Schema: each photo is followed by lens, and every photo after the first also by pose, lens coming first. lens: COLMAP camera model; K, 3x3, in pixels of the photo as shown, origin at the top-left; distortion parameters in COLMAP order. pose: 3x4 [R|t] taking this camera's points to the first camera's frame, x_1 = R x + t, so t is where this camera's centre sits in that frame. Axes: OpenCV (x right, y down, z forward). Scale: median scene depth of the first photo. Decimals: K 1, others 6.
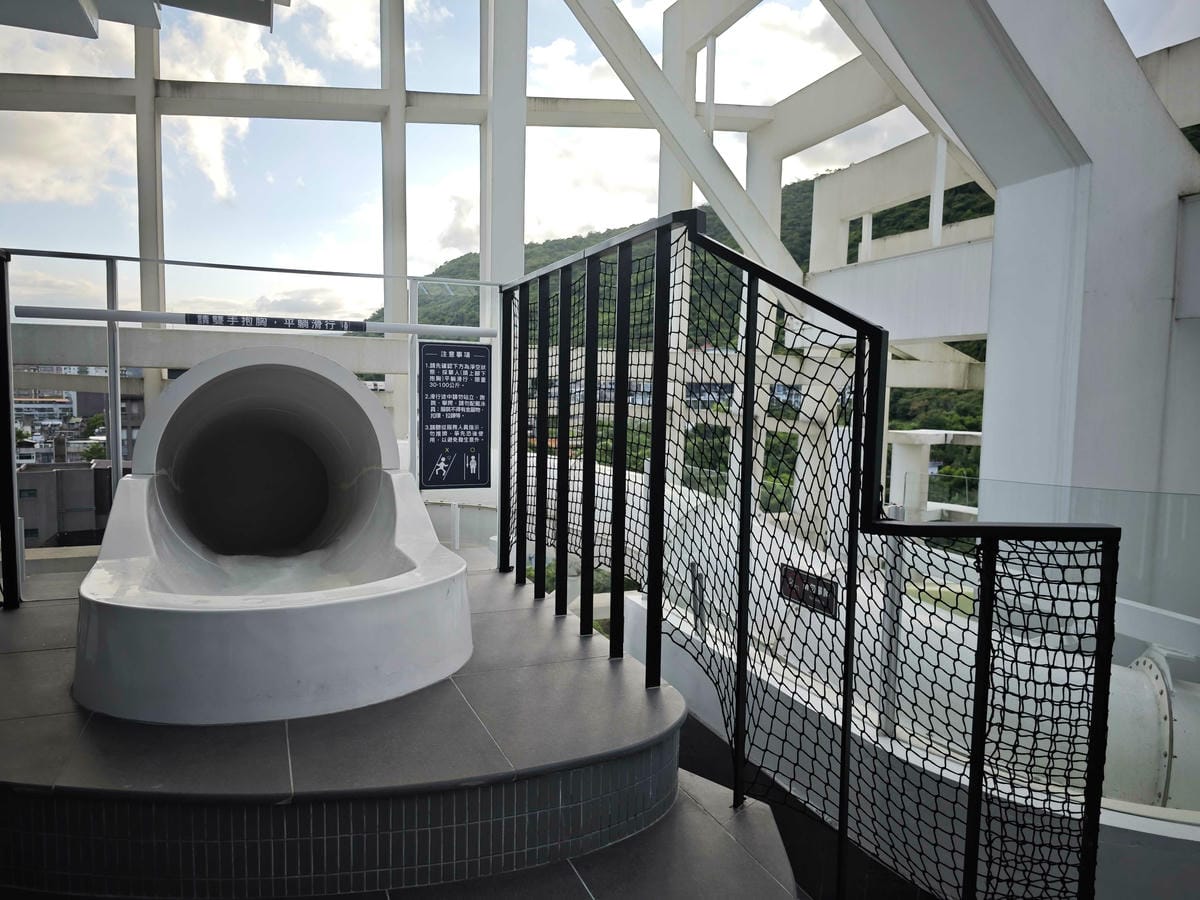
lens RADIAL K [[803.2, 0, 599.4], [0, 803.2, 452.9], [0, 0, 1]] dist [-0.003114, -0.004608]
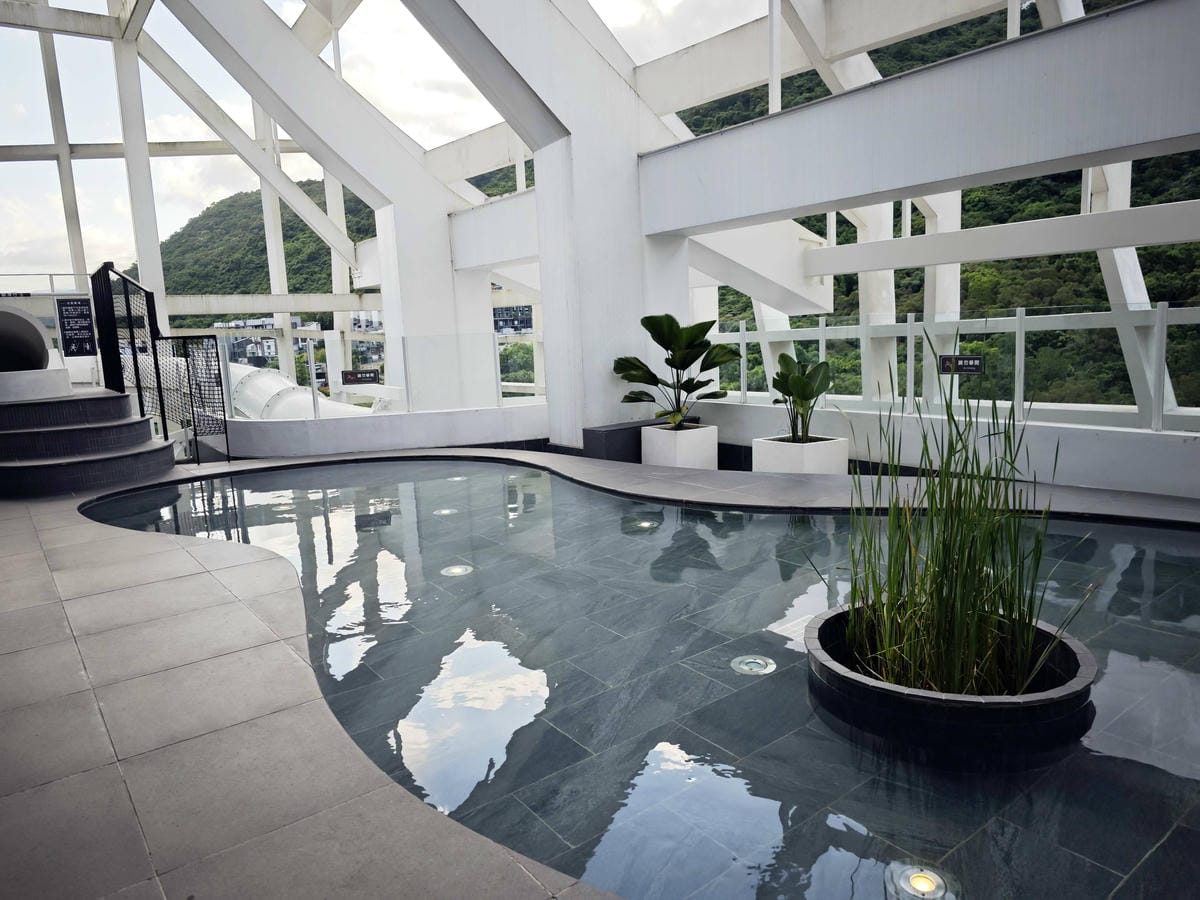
lens RADIAL K [[803.2, 0, 600.8], [0, 803.2, 451.1], [0, 0, 1]] dist [-0.003114, -0.004608]
pose [[0.969652, -0.094681, 0.225412, 0.822974], [0.077517, 0.993460, 0.083833, 0.259846], [-0.231875, -0.063815, 0.970650, -1.886406]]
